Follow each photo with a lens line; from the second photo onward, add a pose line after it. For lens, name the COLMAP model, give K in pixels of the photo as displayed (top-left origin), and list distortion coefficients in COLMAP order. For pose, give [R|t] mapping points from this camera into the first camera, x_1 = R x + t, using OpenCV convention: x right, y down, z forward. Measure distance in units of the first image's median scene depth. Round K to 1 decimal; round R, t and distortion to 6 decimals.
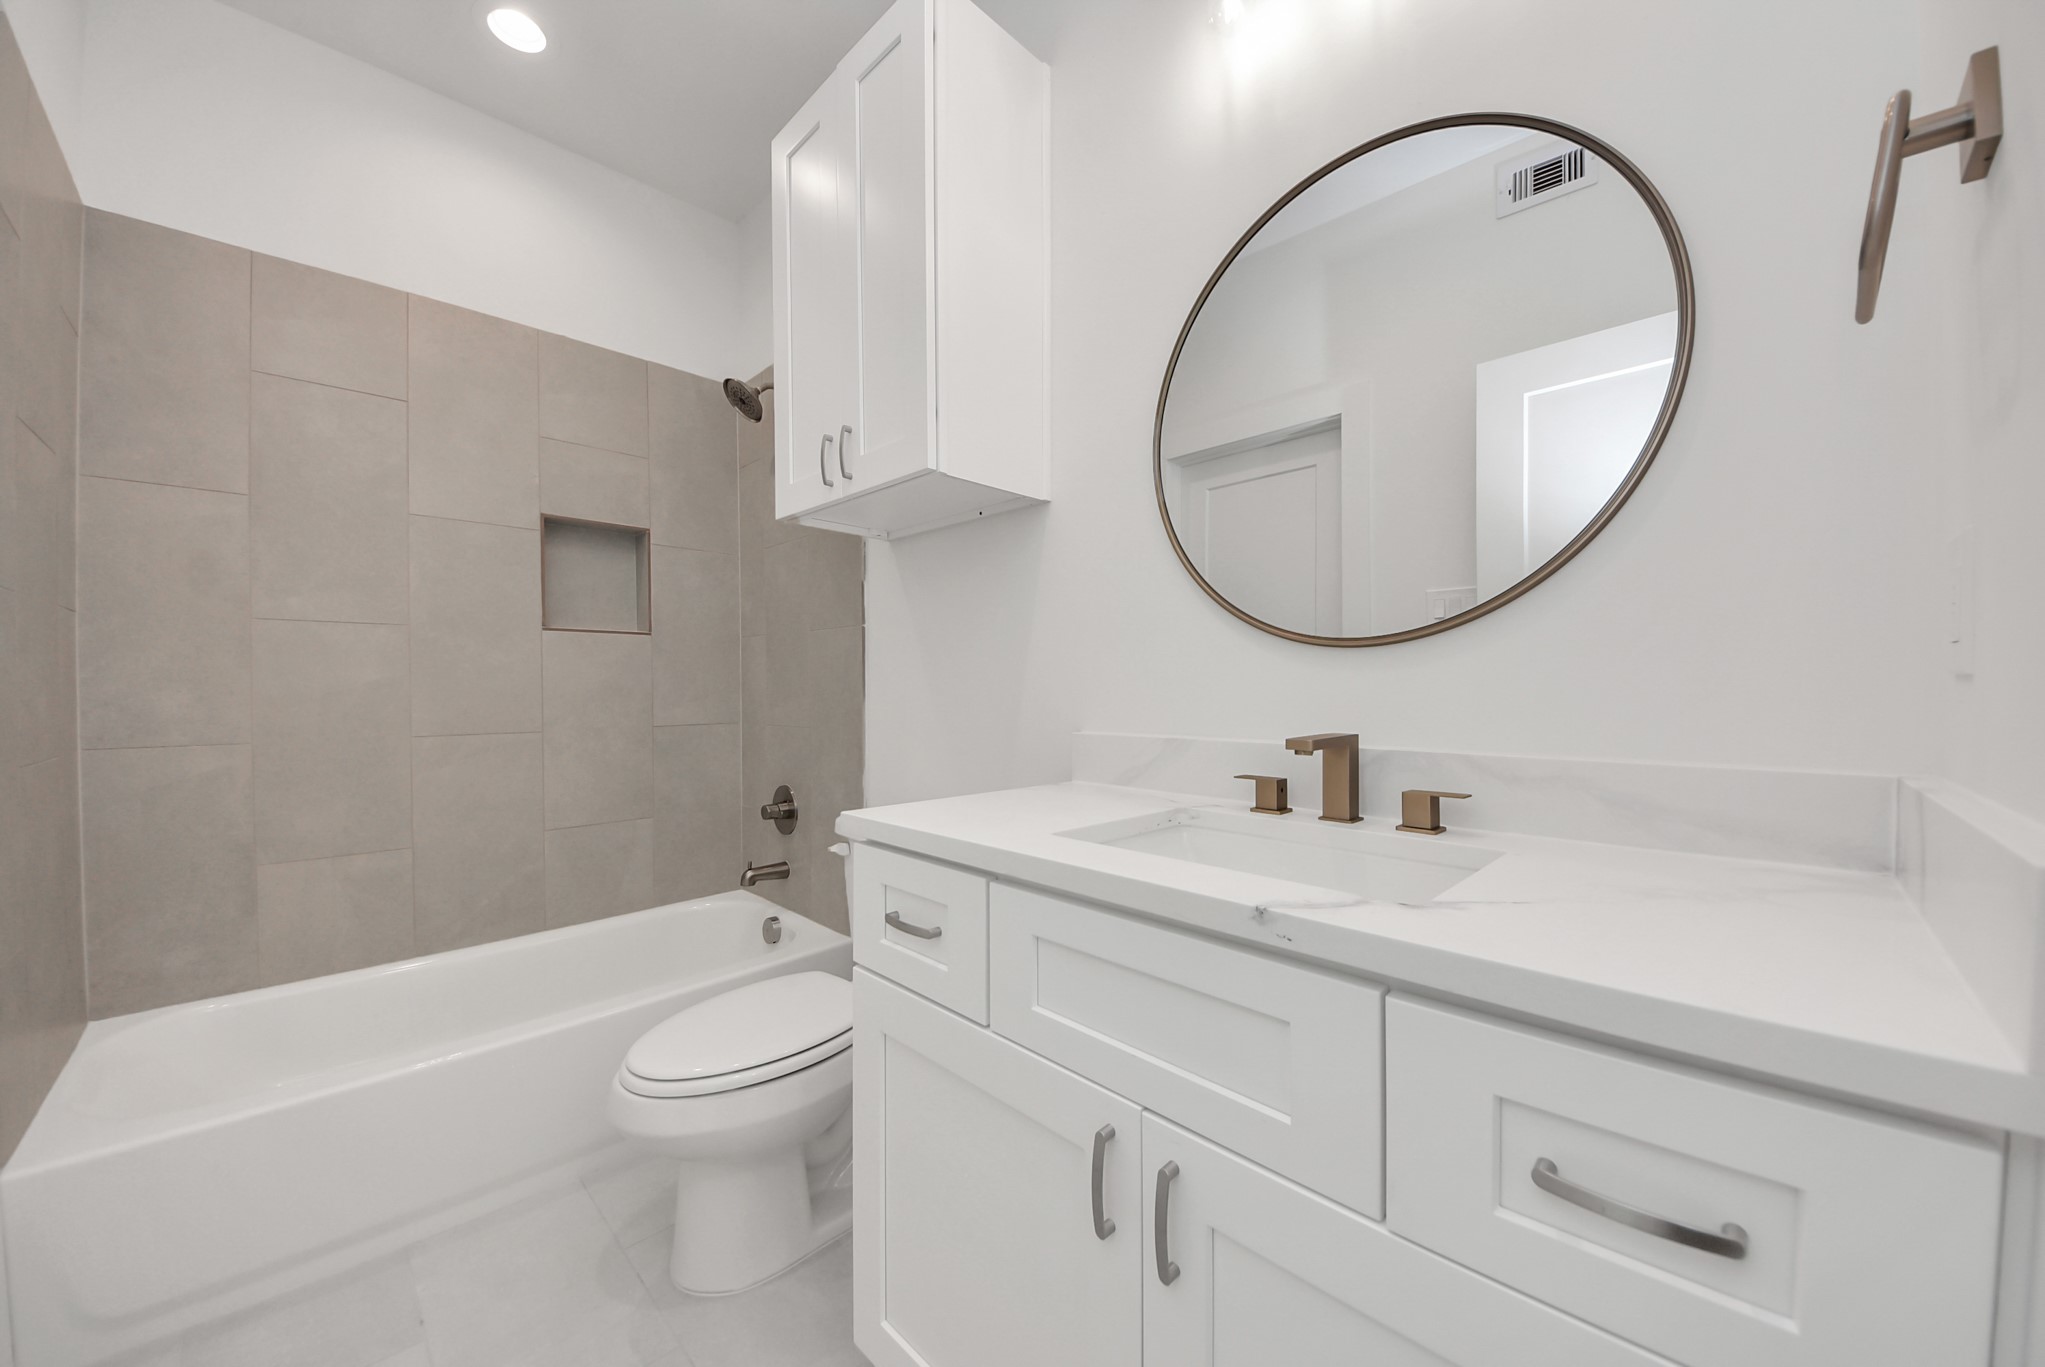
lens RADIAL K [[758.6, 0, 1023.9], [0, 758.6, 690.0], [0, 0, 1]] dist [-0.000113, -0.006280]
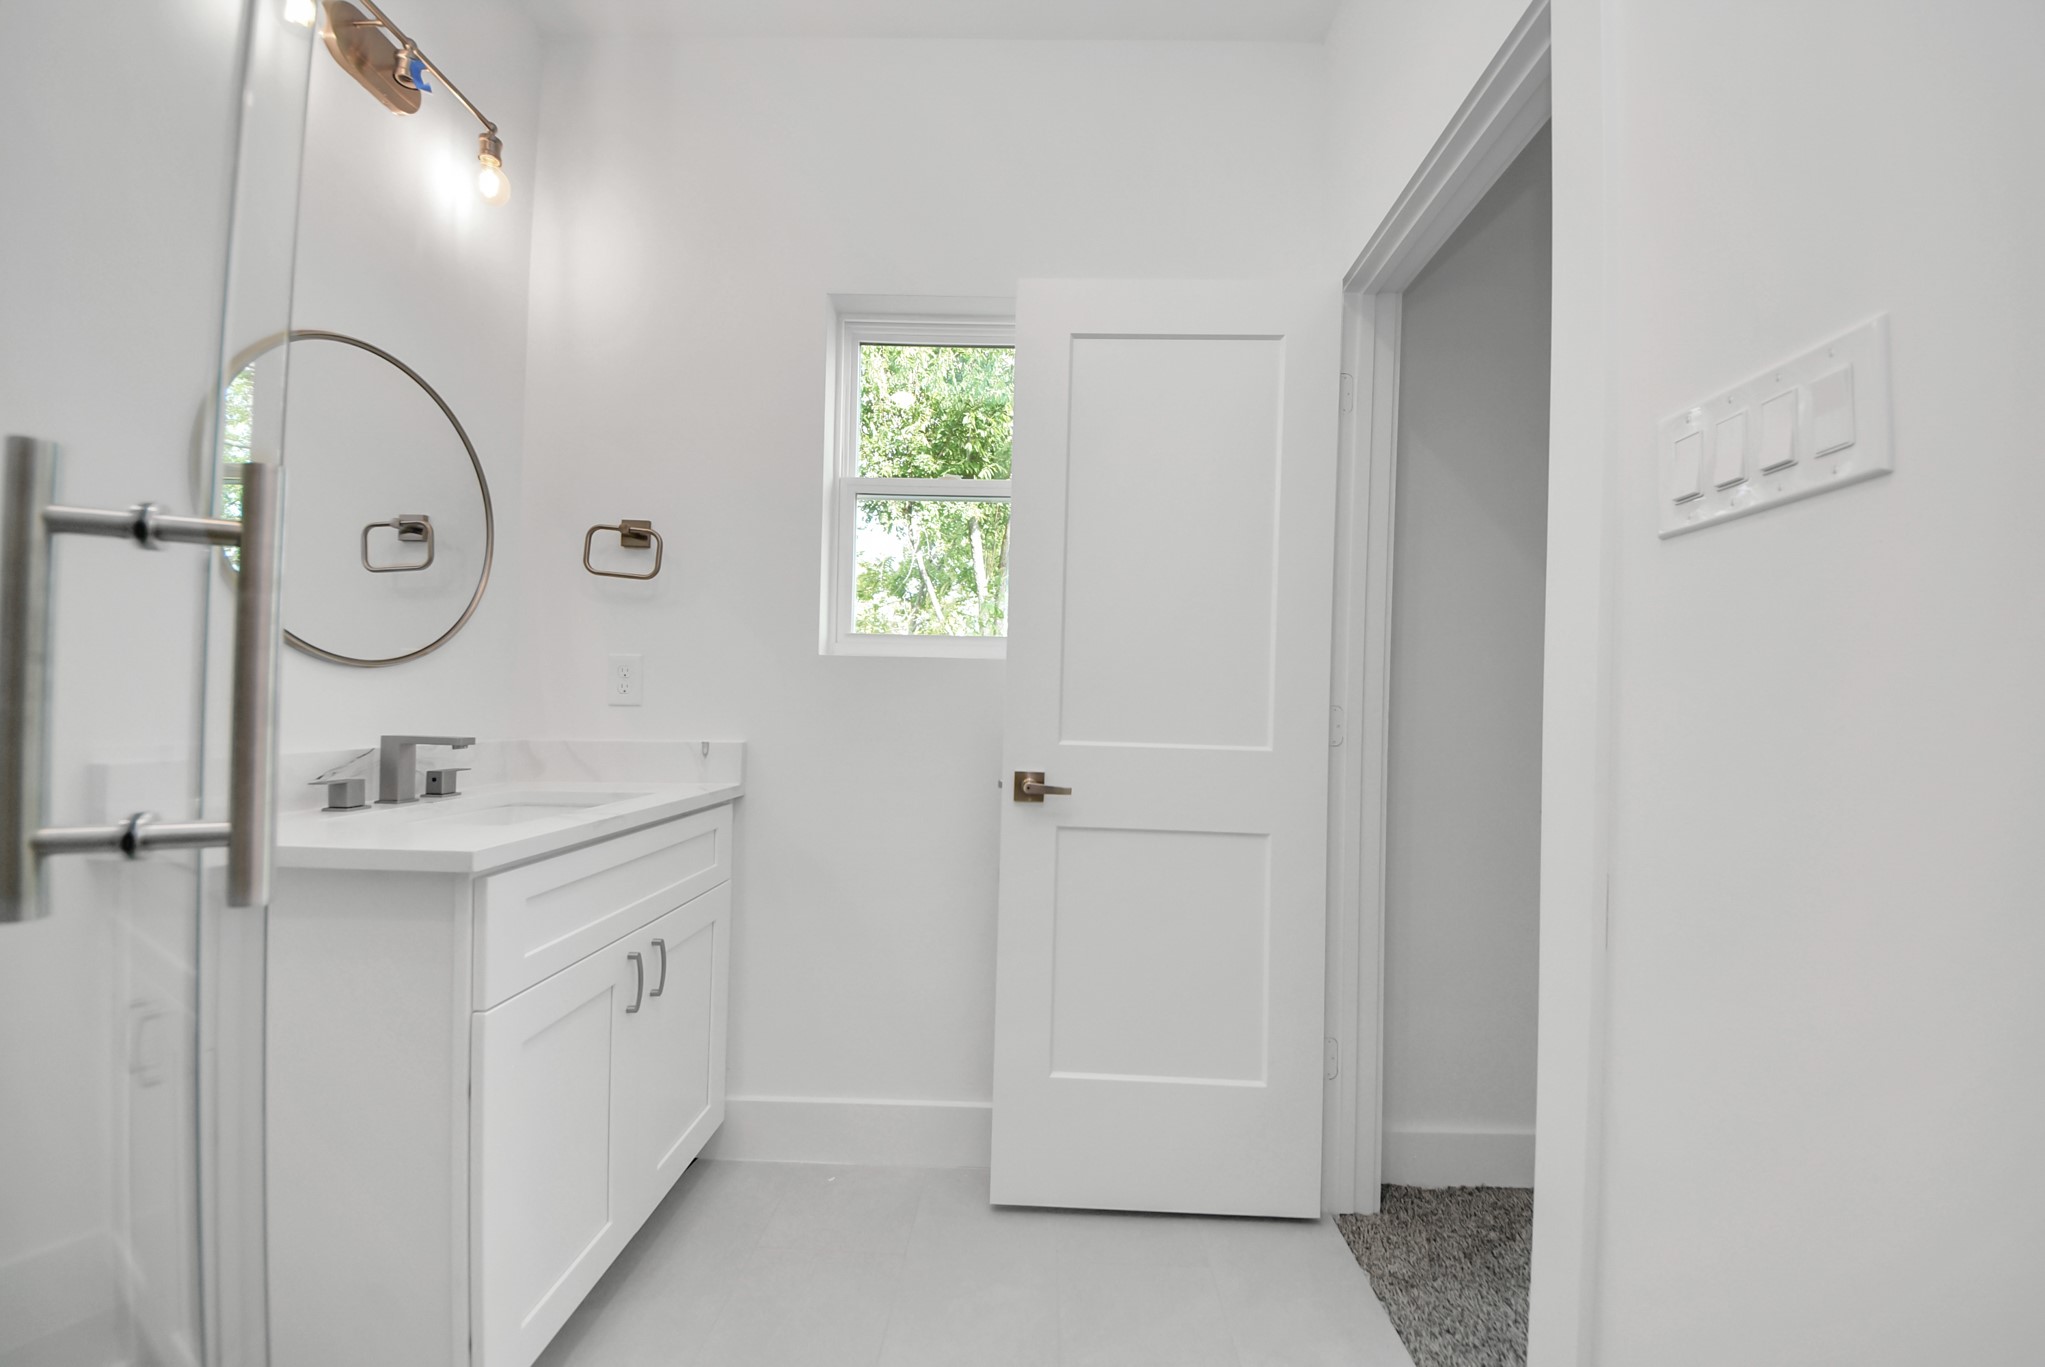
lens RADIAL K [[758.6, 0, 1023.9], [0, 758.6, 690.0], [0, 0, 1]] dist [-0.000113, -0.006280]
pose [[-0.684075, -0.010713, 0.729333, -1.224628], [-0.015806, 0.999875, -0.000137, -0.037116], [-0.729241, -0.011622, -0.684159, 1.019137]]
